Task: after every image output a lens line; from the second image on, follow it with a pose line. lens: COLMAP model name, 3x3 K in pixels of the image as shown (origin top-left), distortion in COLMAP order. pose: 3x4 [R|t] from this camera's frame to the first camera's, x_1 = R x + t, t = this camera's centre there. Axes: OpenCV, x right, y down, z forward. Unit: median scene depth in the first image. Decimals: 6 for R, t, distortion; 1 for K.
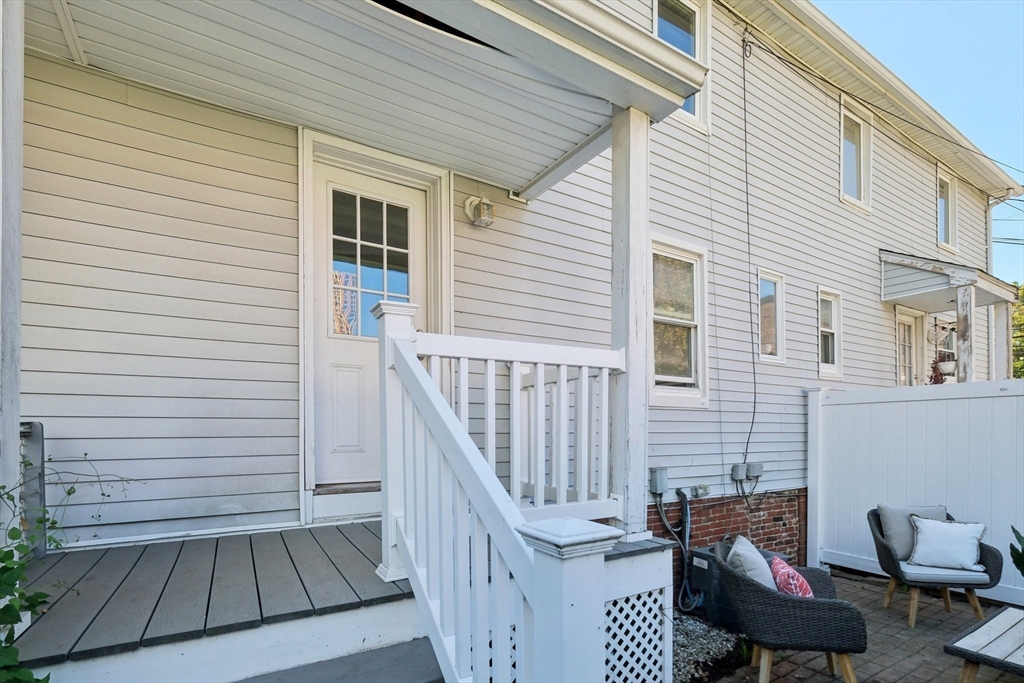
lens RADIAL K [[485.0, 0, 522.7], [0, 485.0, 430.8], [0, 0, 1]] dist [0.000233, 0.000427]
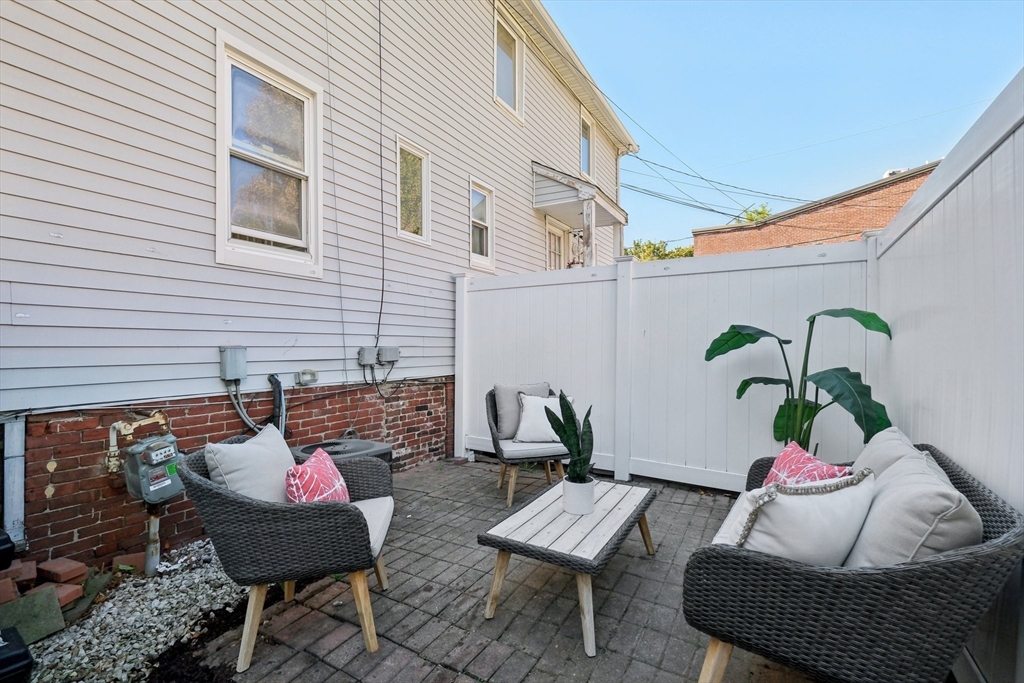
lens RADIAL K [[444.6, 0, 513.2], [0, 444.6, 343.9], [0, 0, 1]] dist [-0.000704, -0.000268]
pose [[0.884989, 0.006815, 0.465562, 0.295105], [-0.006203, 0.999977, -0.002846, 0.061110], [-0.465571, -0.000369, 0.885011, 0.156474]]
